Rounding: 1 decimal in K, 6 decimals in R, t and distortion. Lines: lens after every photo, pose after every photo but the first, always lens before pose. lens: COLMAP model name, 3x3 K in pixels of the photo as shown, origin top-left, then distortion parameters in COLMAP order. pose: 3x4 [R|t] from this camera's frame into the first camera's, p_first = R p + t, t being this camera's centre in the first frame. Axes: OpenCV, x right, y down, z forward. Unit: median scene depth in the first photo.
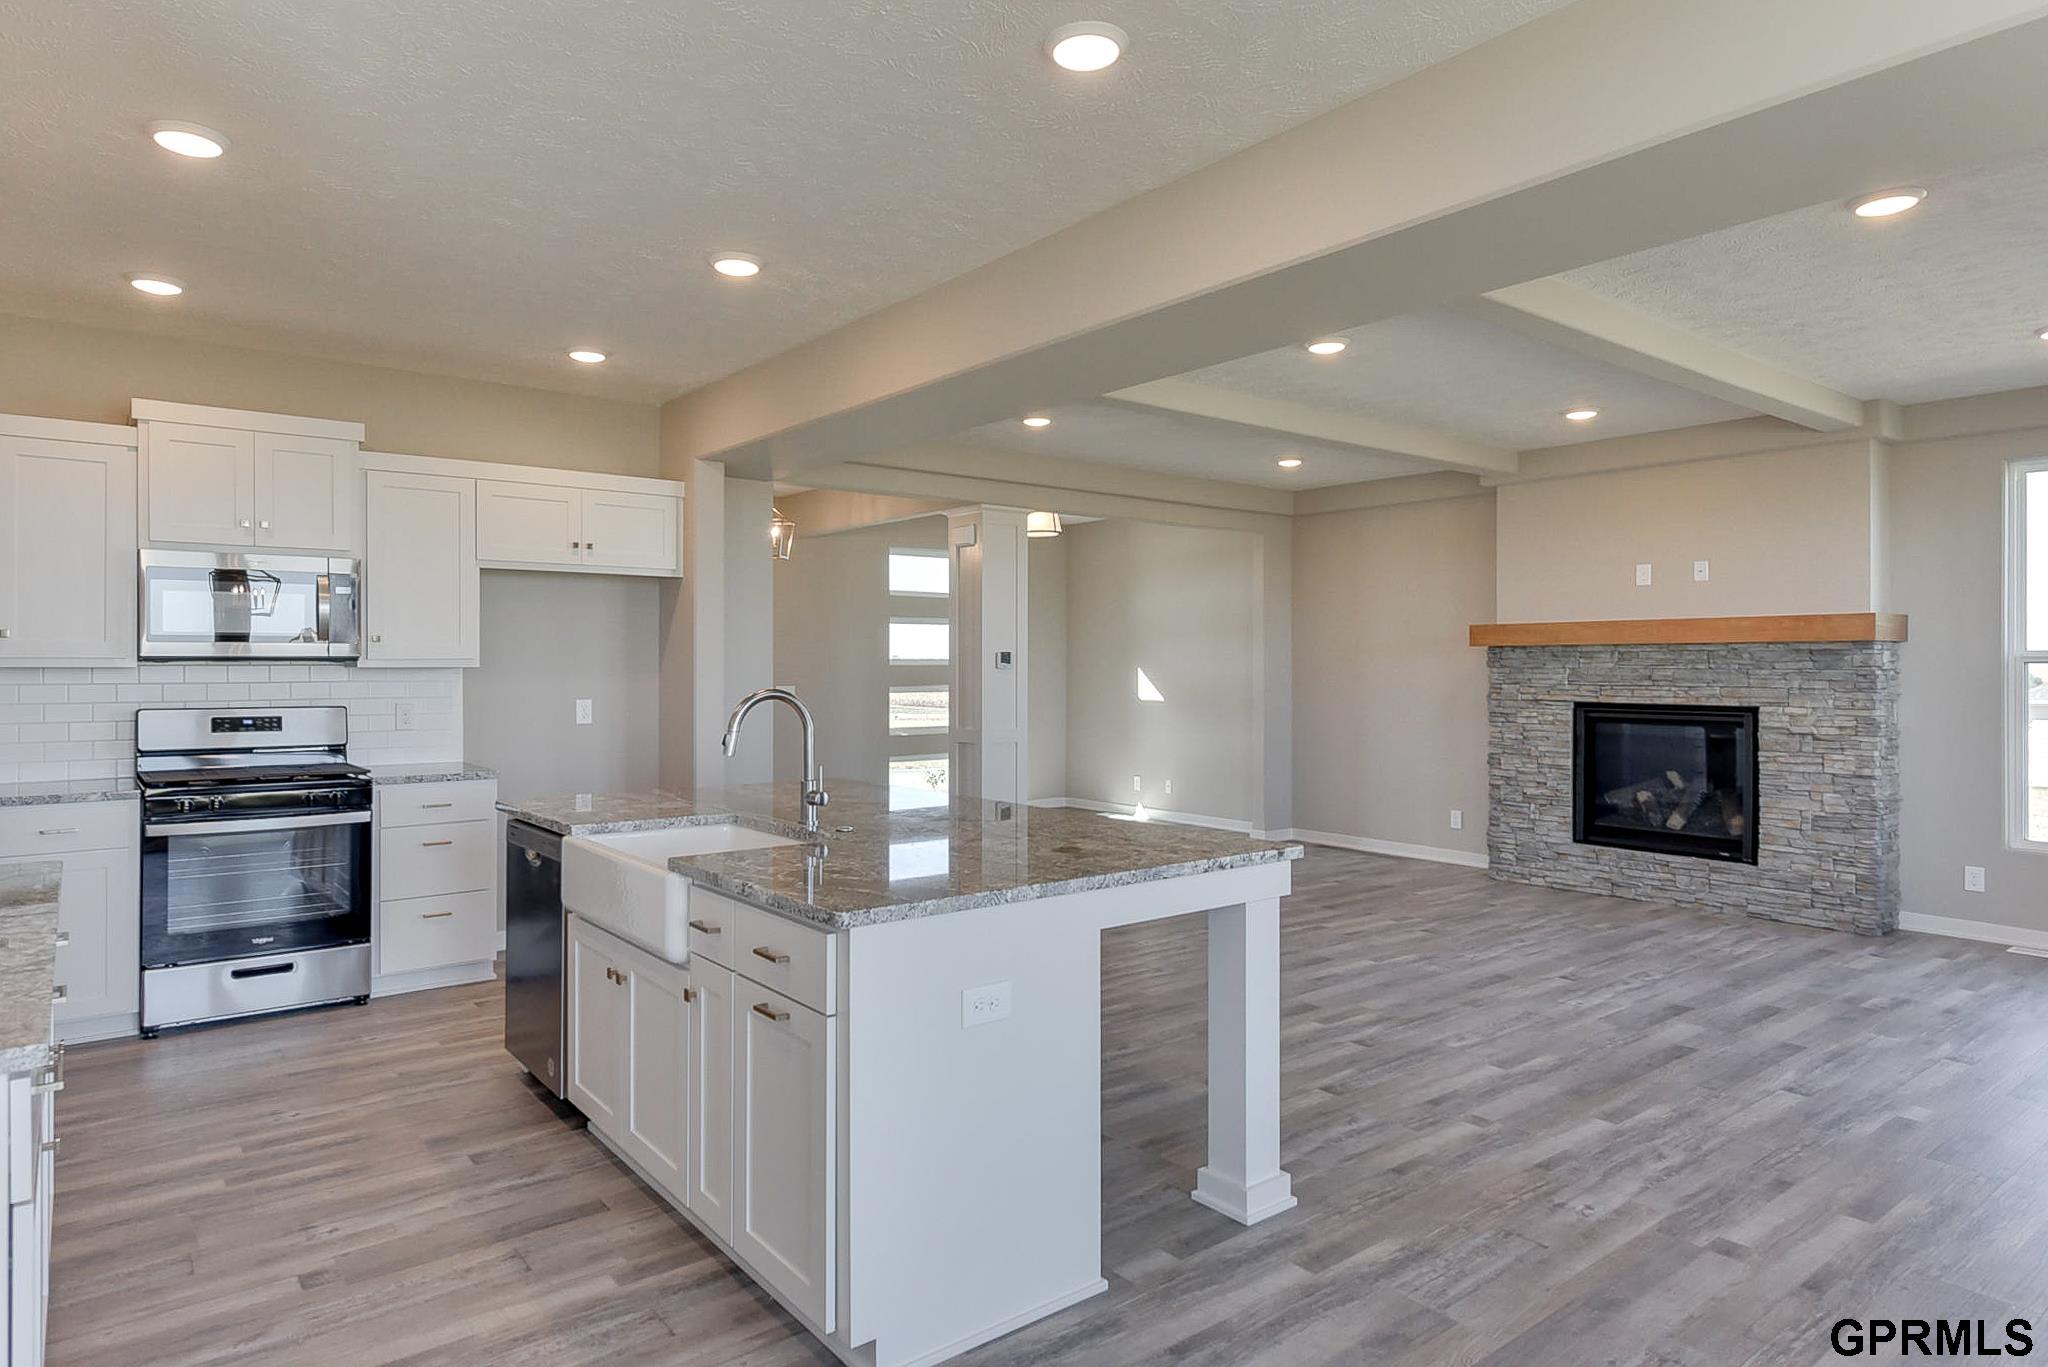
lens RADIAL K [[1185.5, 0, 988.5], [0, 1185.5, 663.3], [0, 0, 1]] dist [0.000735, -0.000741]
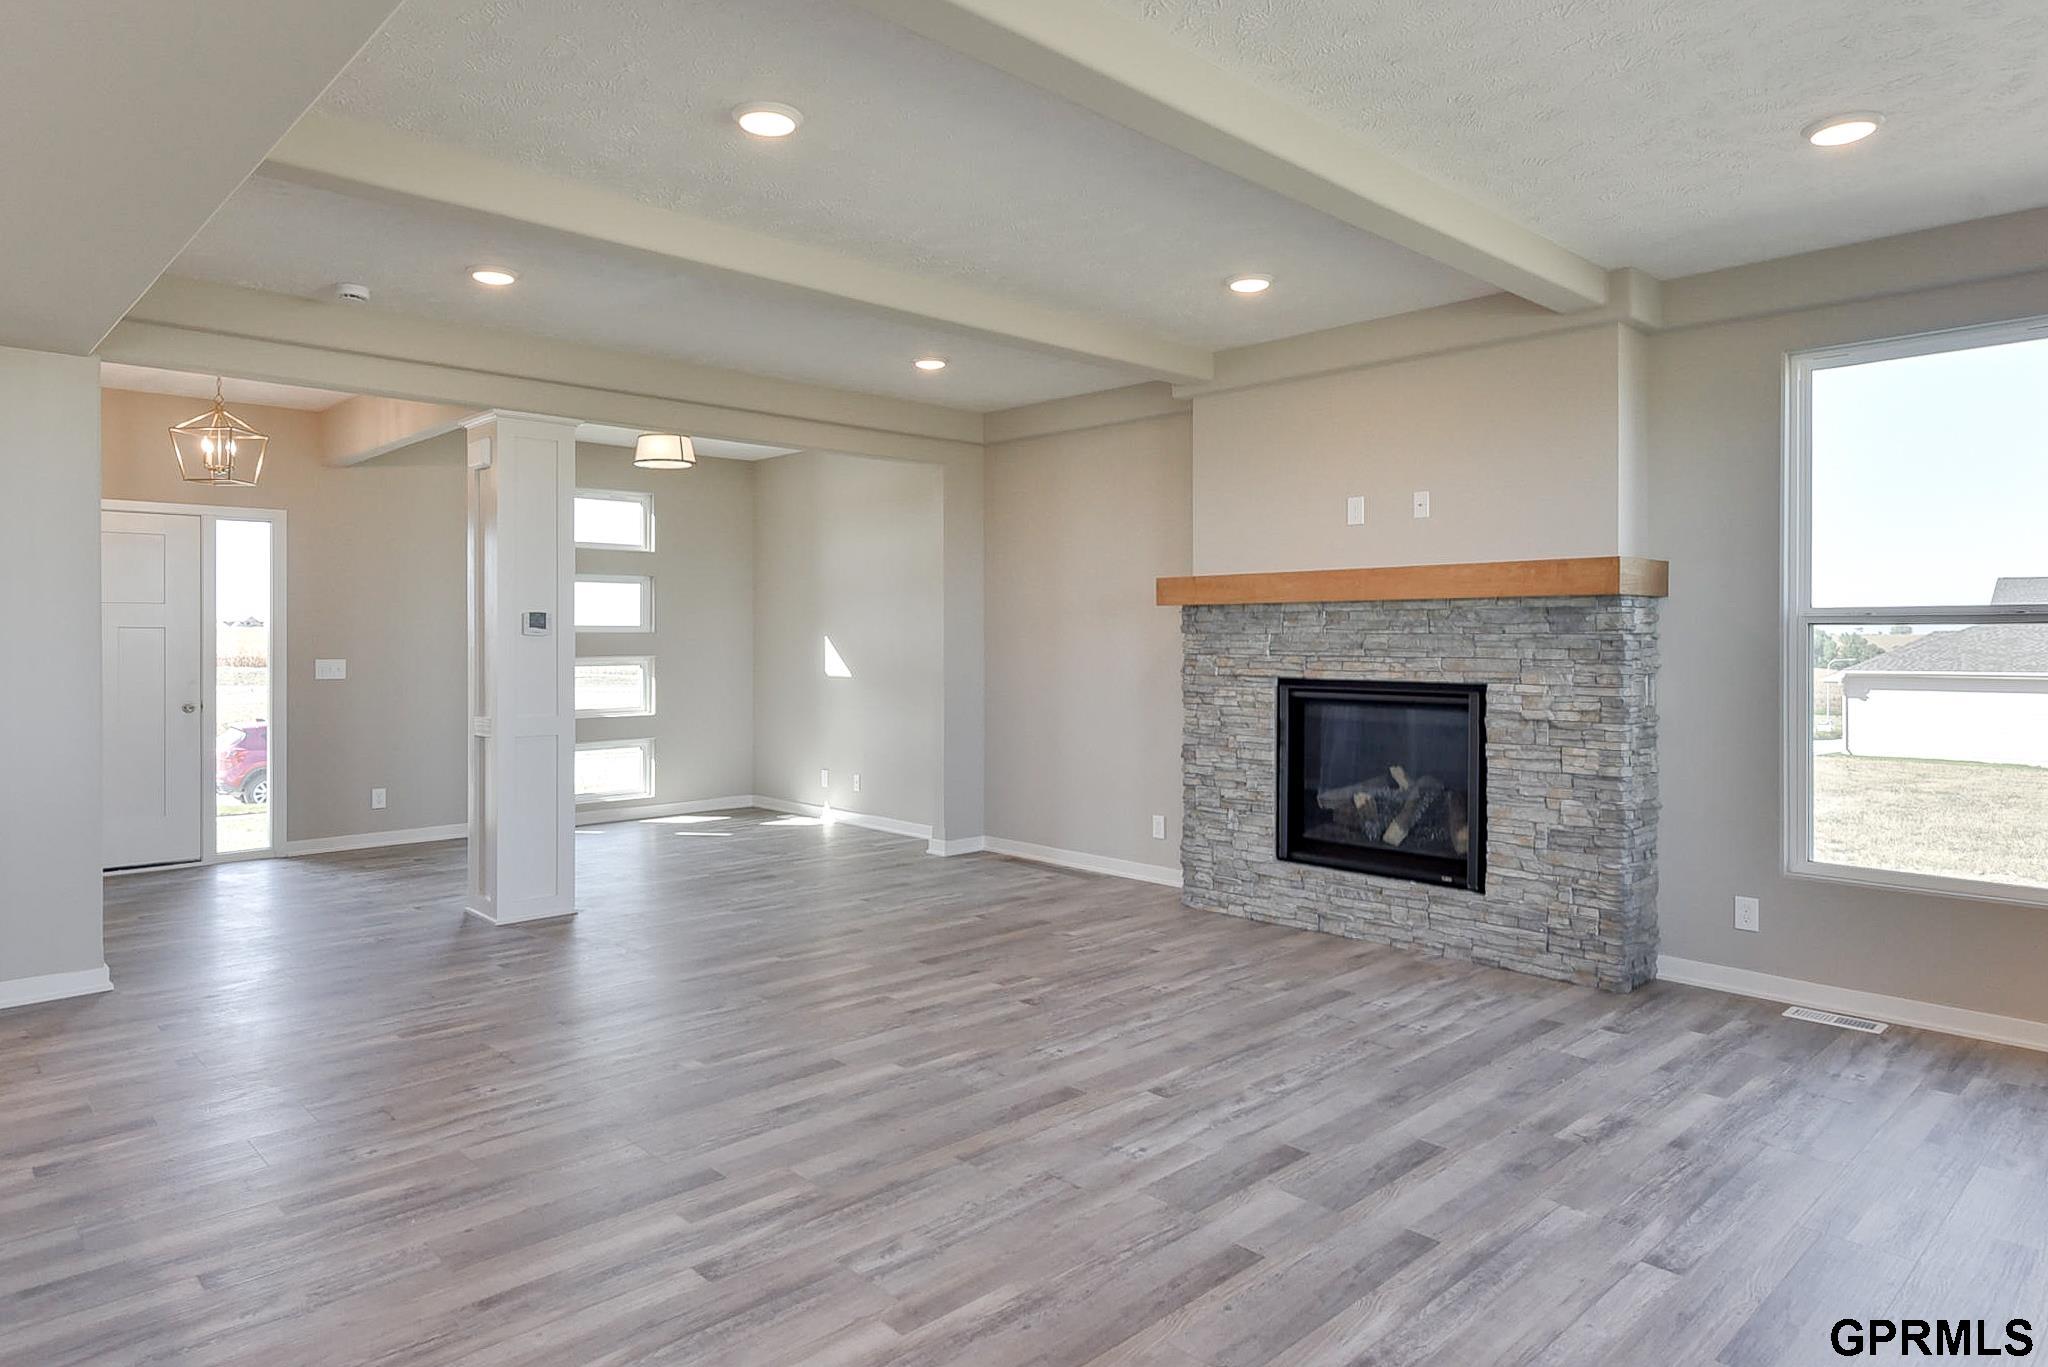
lens RADIAL K [[1226.8, 0, 995.2], [0, 1226.8, 641.9], [0, 0, 1]] dist [0.003779, 0.000534]
pose [[0.994988, -0.001182, 0.099984, 0.268062], [0.000612, 0.999983, 0.005737, 0.005470], [-0.099990, -0.005647, 0.994972, 0.262805]]
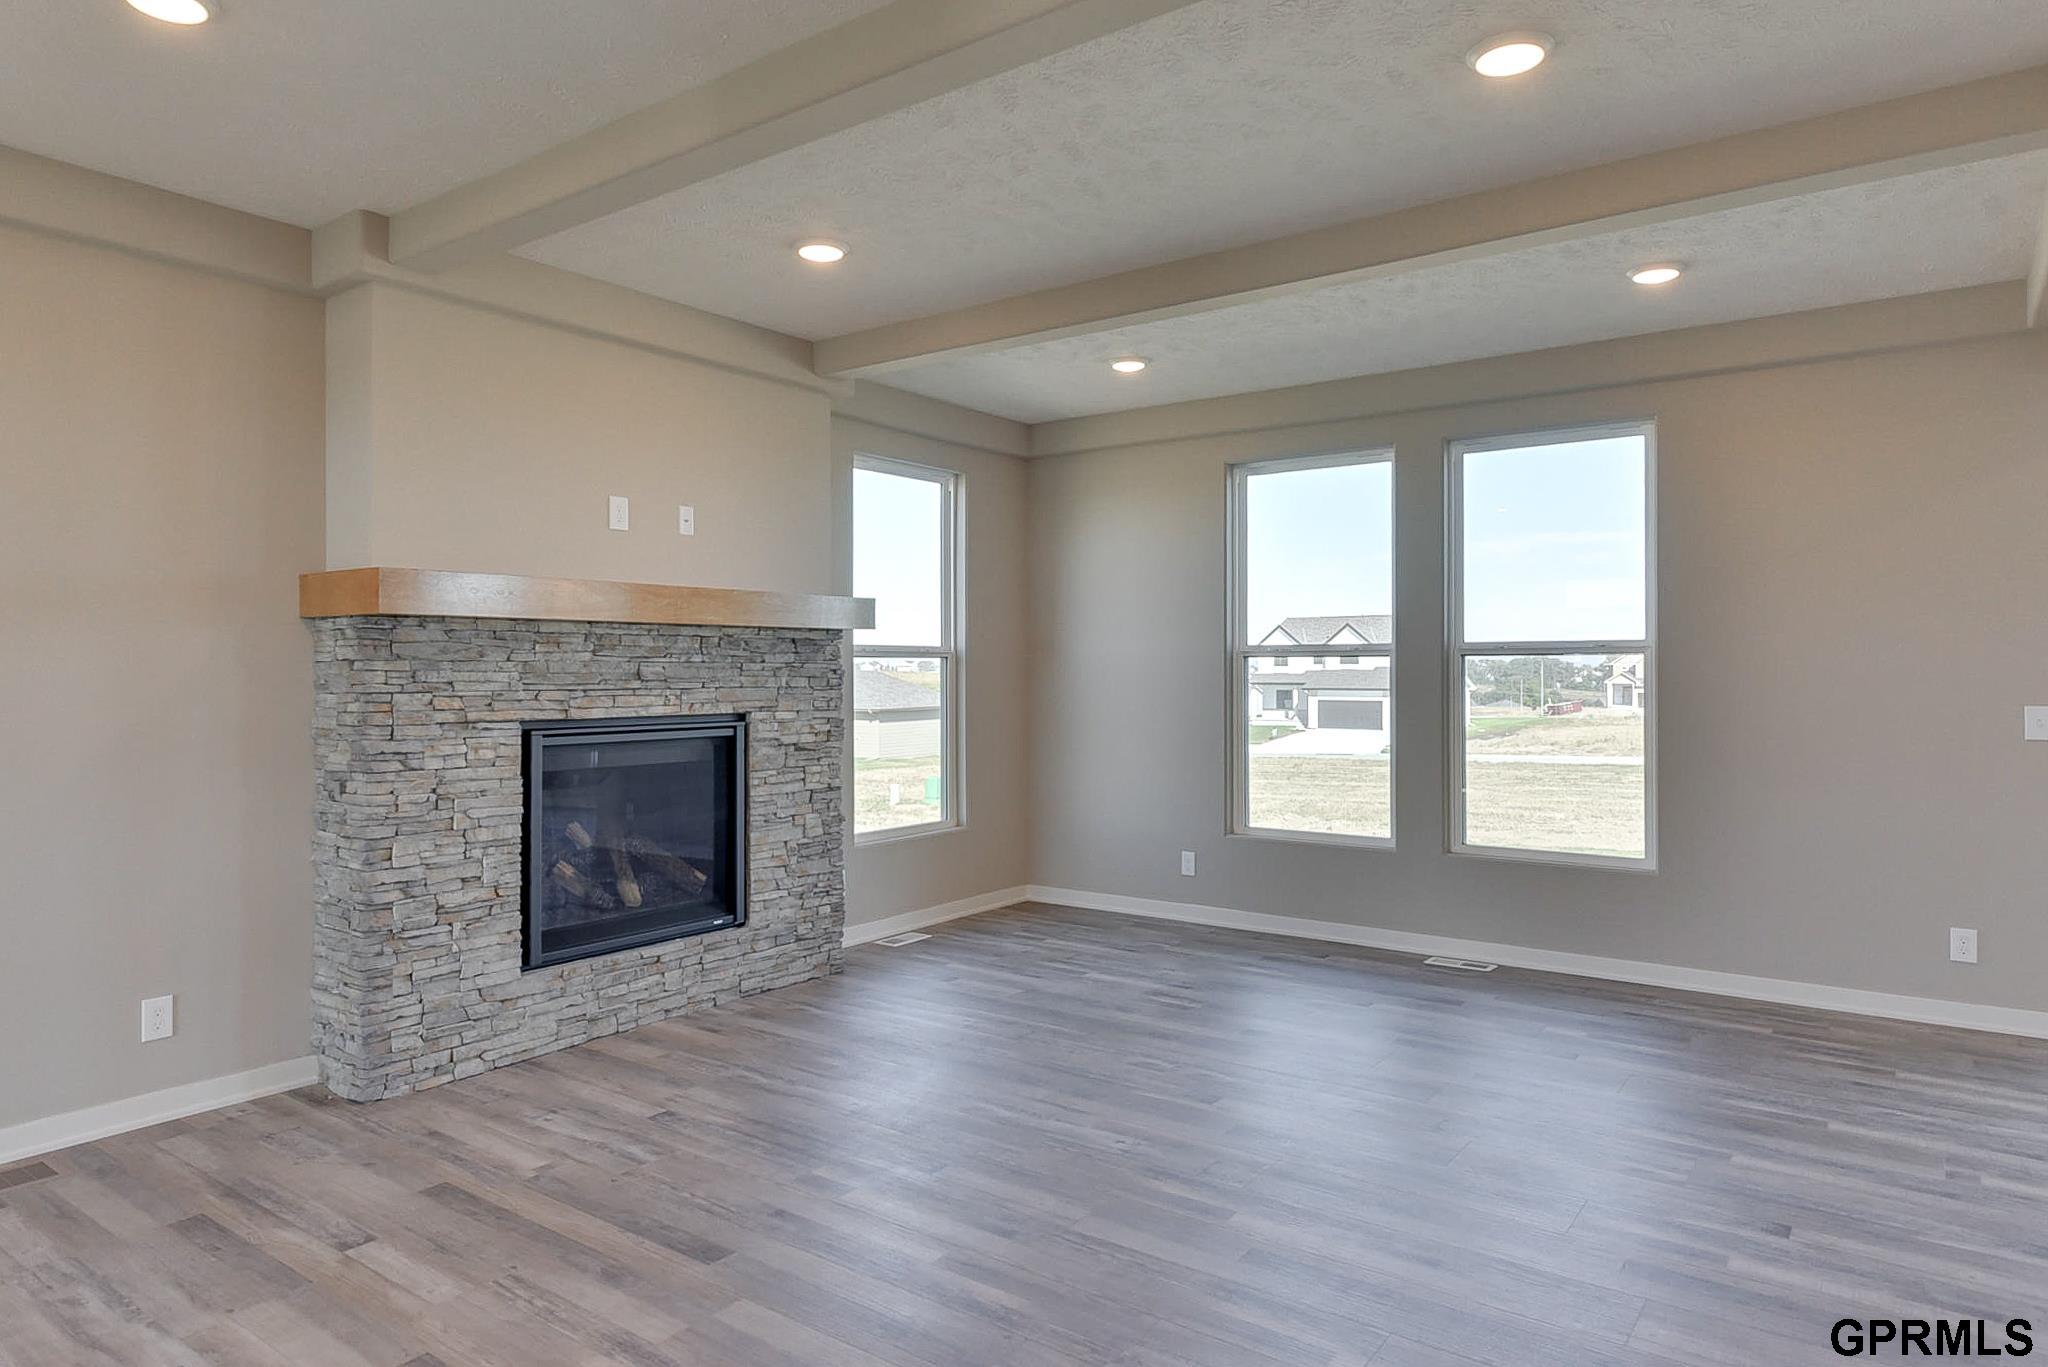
lens RADIAL K [[1246.3, 0, 1005.9], [0, 1246.3, 663.5], [0, 0, 1]] dist [0.005125, -0.000547]
pose [[-0.274811, 0.003008, 0.961493, -0.155609], [-0.000731, 0.999994, -0.003338, 0.008082], [-0.961498, -0.001620, -0.274808, 1.085465]]
